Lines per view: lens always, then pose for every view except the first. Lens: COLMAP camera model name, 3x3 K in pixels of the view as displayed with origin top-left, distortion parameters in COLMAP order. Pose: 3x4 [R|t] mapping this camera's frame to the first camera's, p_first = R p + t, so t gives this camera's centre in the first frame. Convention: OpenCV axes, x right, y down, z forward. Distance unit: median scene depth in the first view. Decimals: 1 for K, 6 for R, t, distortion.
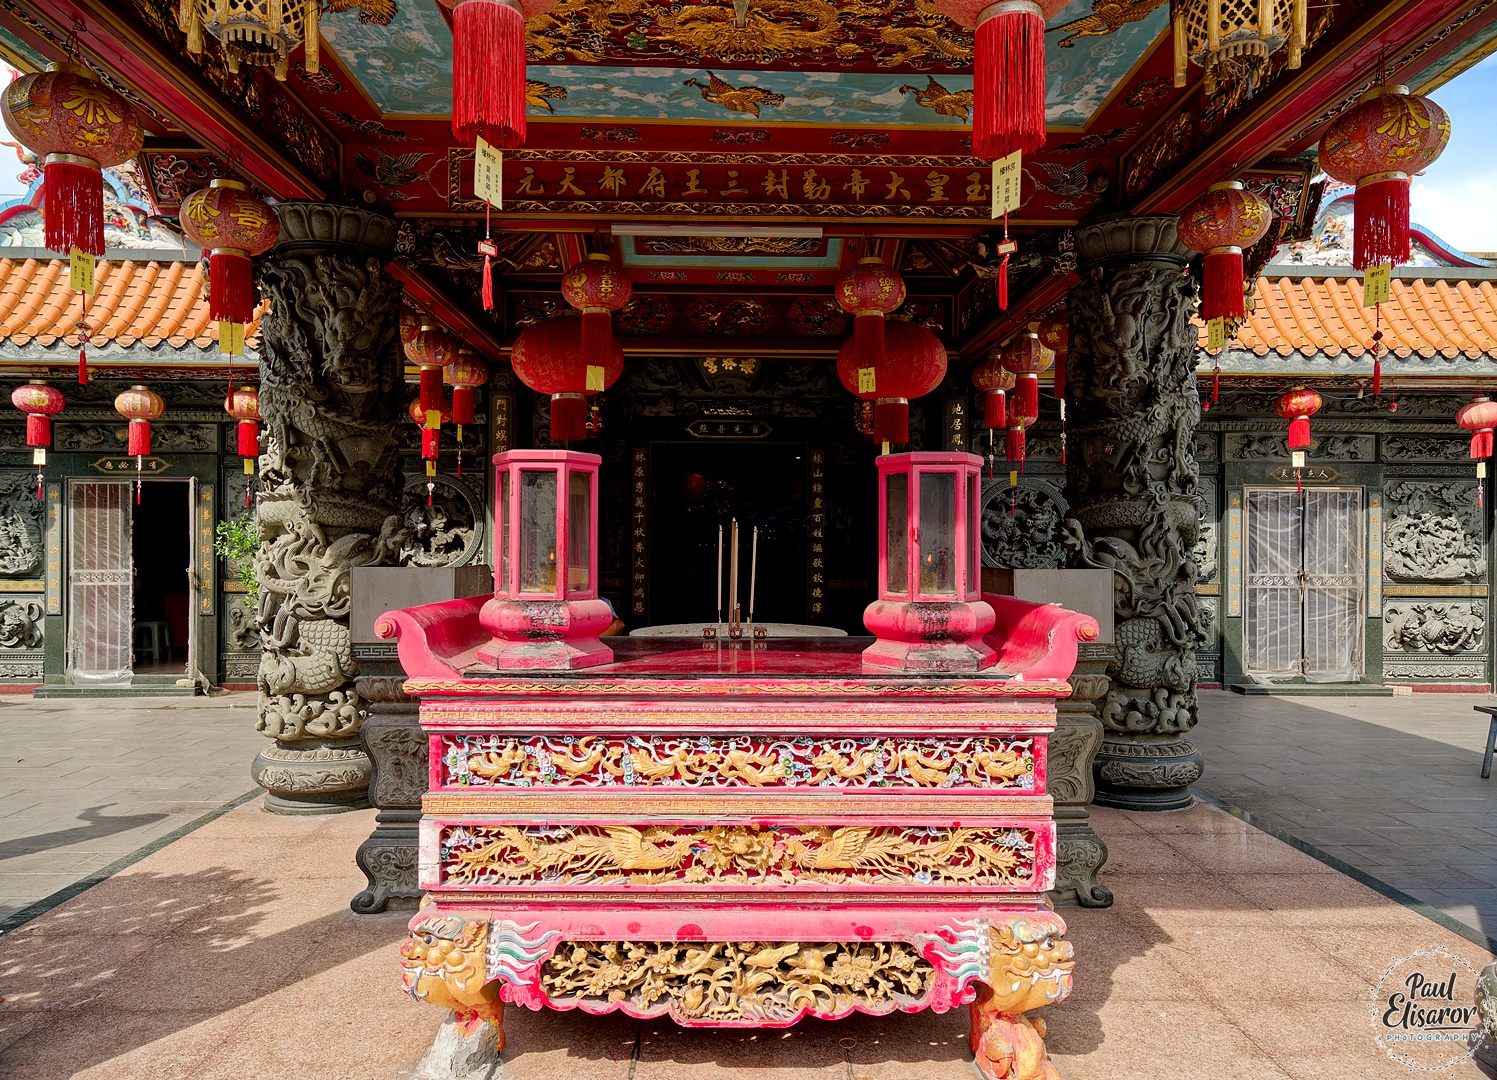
lens RADIAL K [[1057.1, 0, 747.5], [0, 1057.1, 538.4], [0, 0, 1]] dist [0.002011, 0.003248]
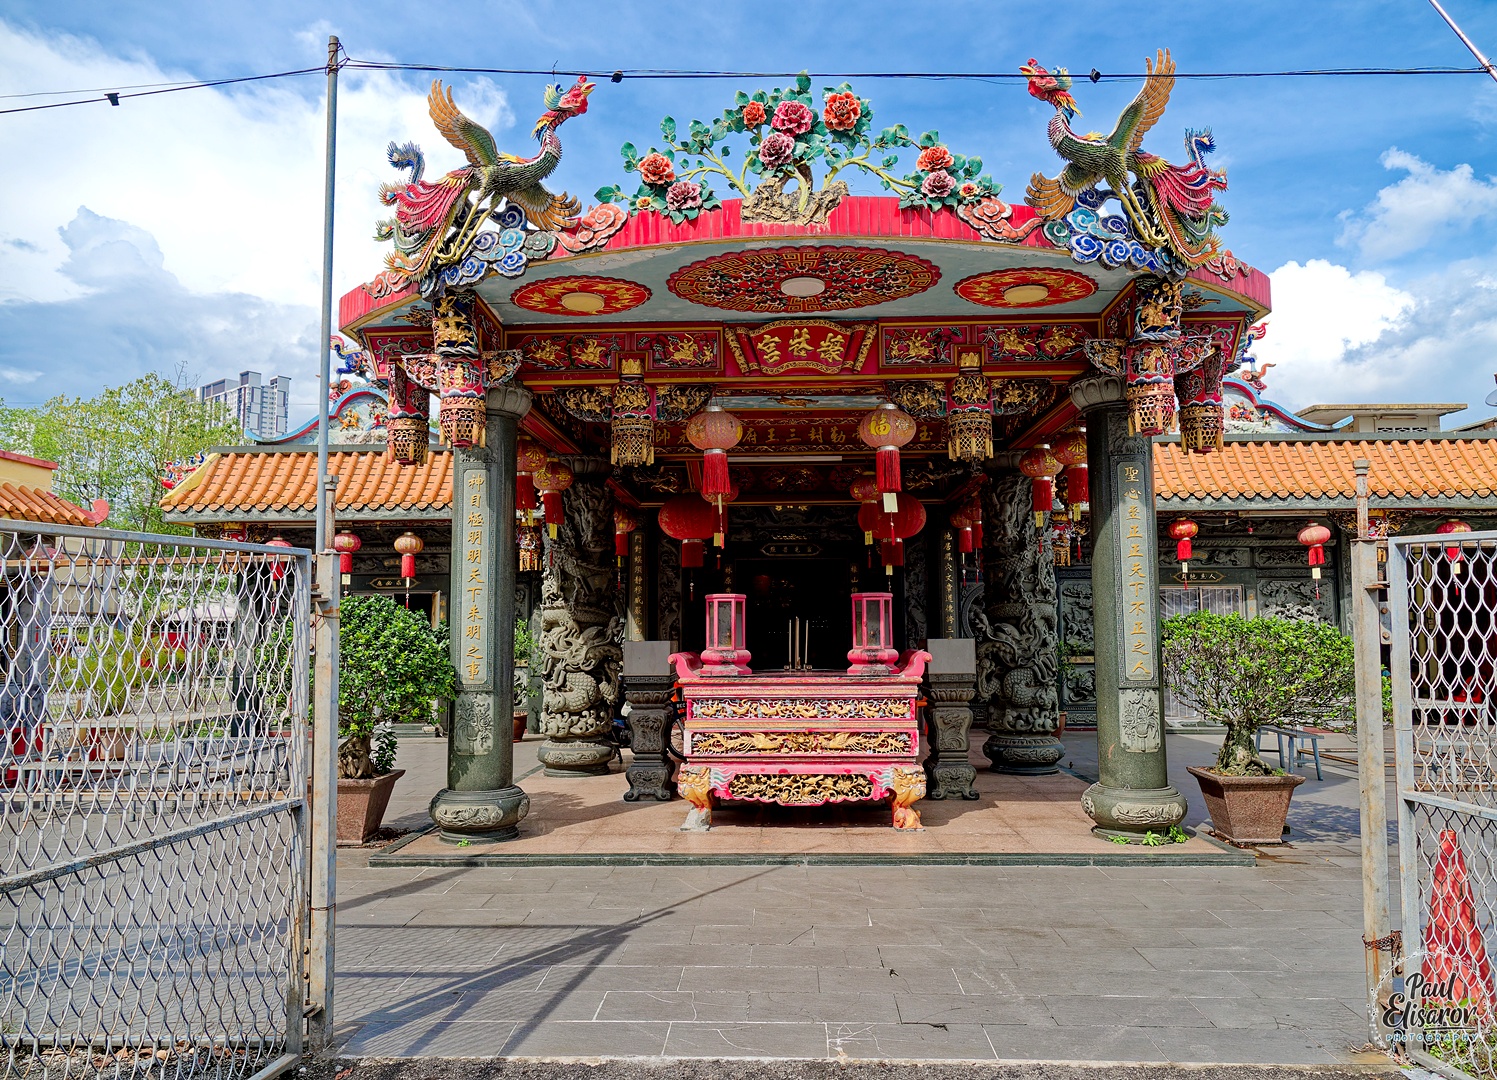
lens RADIAL K [[1057.1, 0, 743.3], [0, 1057.1, 540.6], [0, 0, 1]] dist [0.002011, 0.003248]
pose [[0.998079, -0.016794, -0.059627, 0.007502], [0.011808, 0.996479, -0.083007, 0.002628], [0.060811, 0.082143, 0.994764, -0.879887]]
